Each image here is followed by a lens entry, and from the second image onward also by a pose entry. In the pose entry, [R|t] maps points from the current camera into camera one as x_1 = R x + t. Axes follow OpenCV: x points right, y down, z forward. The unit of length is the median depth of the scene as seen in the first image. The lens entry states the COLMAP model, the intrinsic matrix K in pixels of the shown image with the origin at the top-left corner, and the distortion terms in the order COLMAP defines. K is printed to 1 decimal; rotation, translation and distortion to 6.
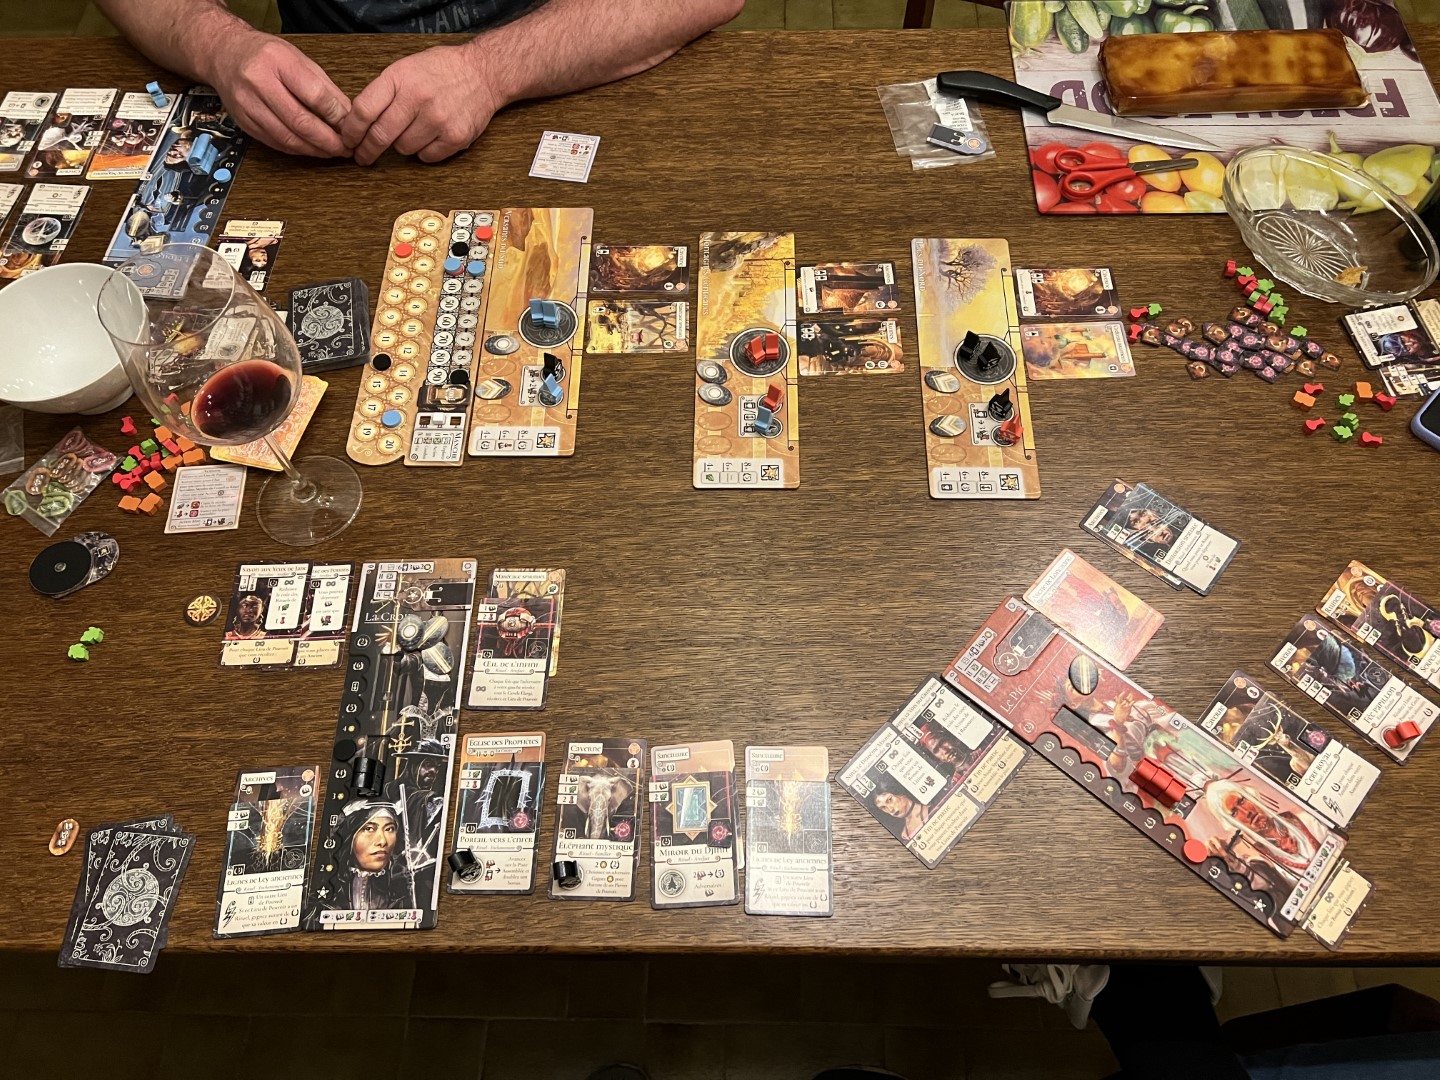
lens RADIAL K [[1103.7, 0, 720.0], [0, 1103.7, 540.0], [0, 0, 1]] dist [0.091969, -0.128010]
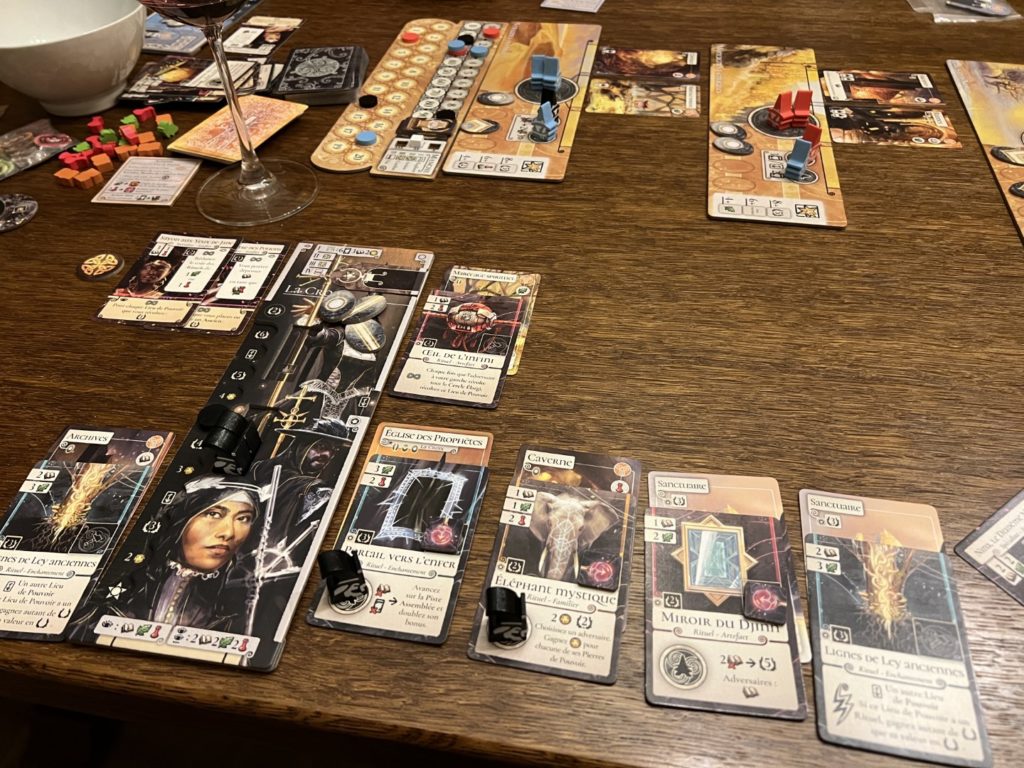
lens RADIAL K [[784.9, 0, 512.0], [0, 784.9, 384.0], [0, 0, 1]] dist [0.091969, -0.128010]
pose [[0.985771, 0.119725, -0.117985, -0.089217], [-0.147214, 0.953718, -0.262201, 0.261521], [0.081133, 0.275839, 0.957774, 0.506685]]
